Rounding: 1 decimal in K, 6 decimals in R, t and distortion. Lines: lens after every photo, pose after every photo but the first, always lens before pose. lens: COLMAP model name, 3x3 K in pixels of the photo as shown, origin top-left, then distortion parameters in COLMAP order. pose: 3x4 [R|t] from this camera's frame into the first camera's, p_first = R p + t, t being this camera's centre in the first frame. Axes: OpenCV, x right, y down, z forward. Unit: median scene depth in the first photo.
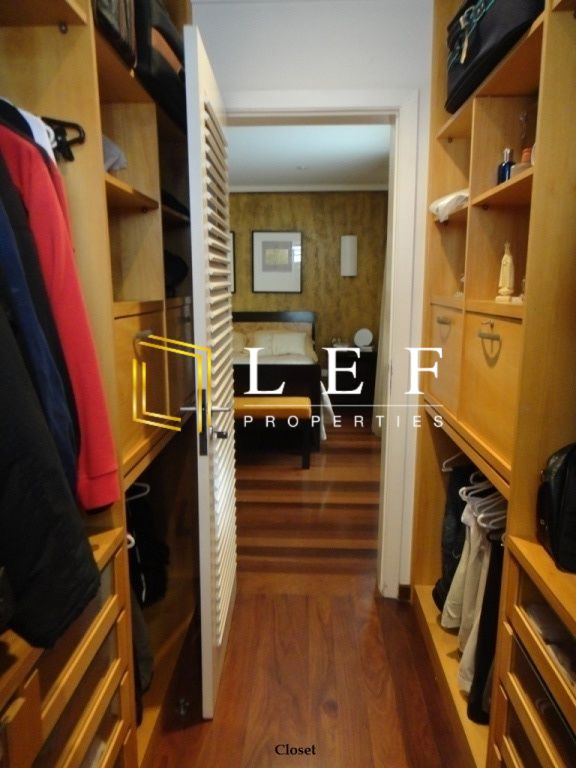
lens RADIAL K [[535.1, 0, 288.0], [0, 535.1, 384.0], [0, 0, 1]] dist [0.011130, 0.001176]
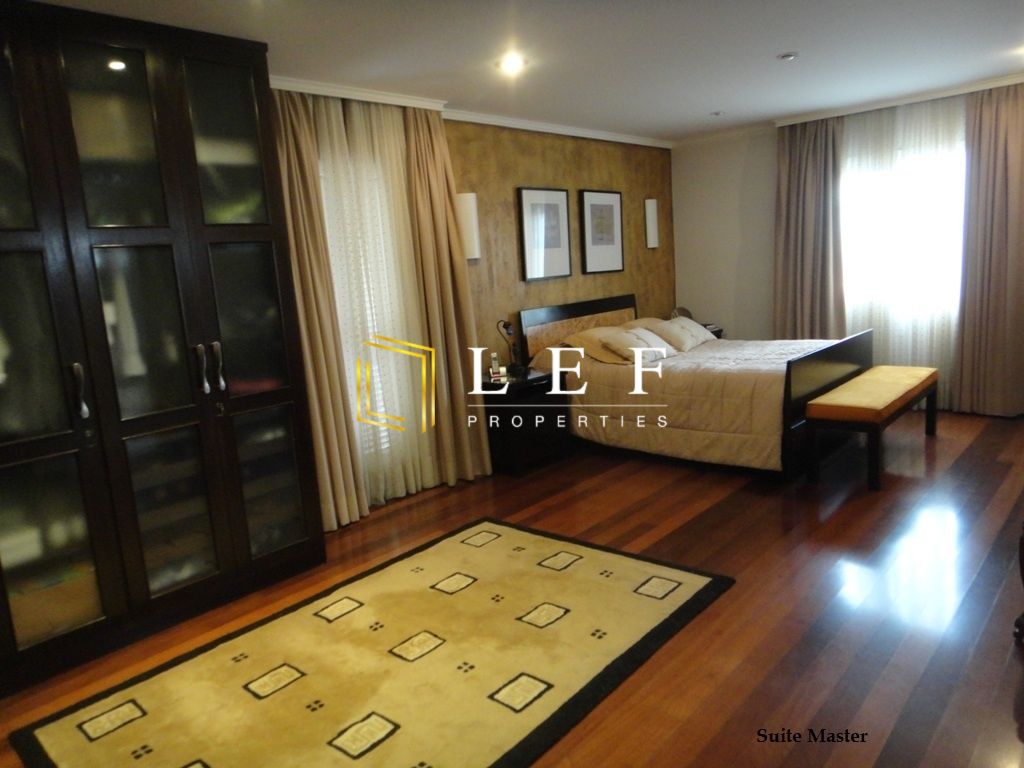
lens RADIAL K [[713.5, 0, 512.0], [0, 713.5, 384.0], [0, 0, 1]] dist [0.011130, 0.001176]
pose [[0.632132, -0.172641, 0.755383, -0.889889], [0.210277, 0.976501, 0.047210, -0.093665], [-0.745783, 0.128997, 0.653580, 0.467373]]
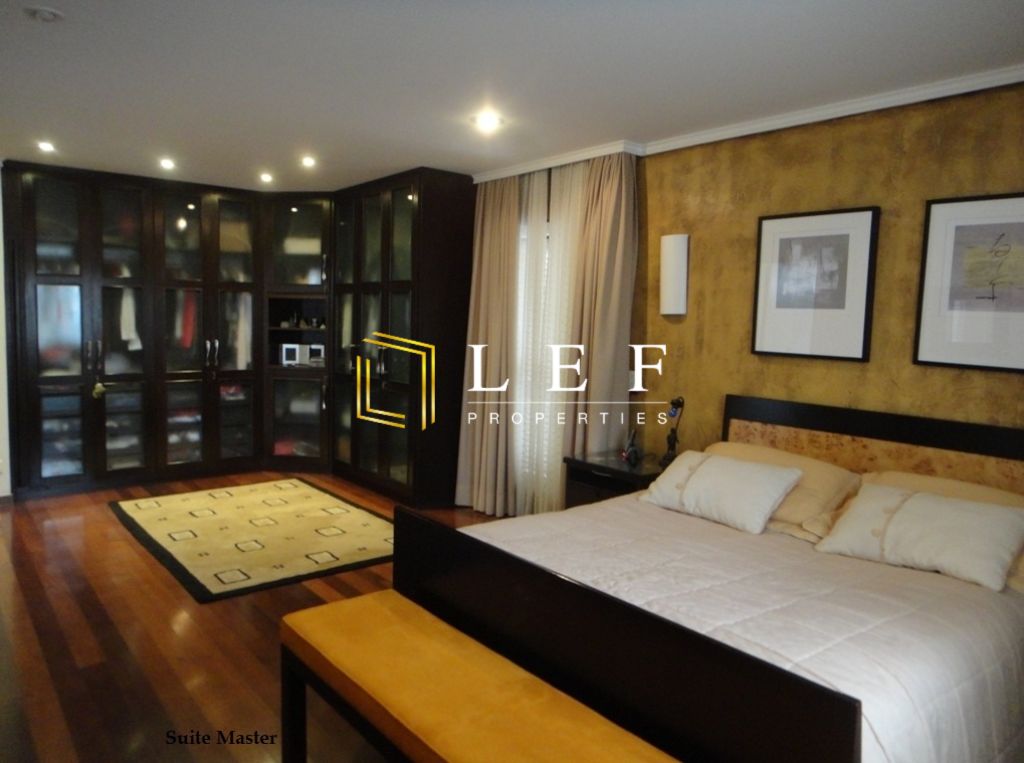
lens RADIAL K [[713.5, 0, 512.0], [0, 713.5, 381.5], [0, 0, 1]] dist [0.011130, 0.001176]
pose [[0.671378, 0.090293, -0.735594, 0.113816], [-0.167136, 0.985428, -0.031586, -0.097805], [0.722023, 0.144150, 0.676686, 0.469639]]
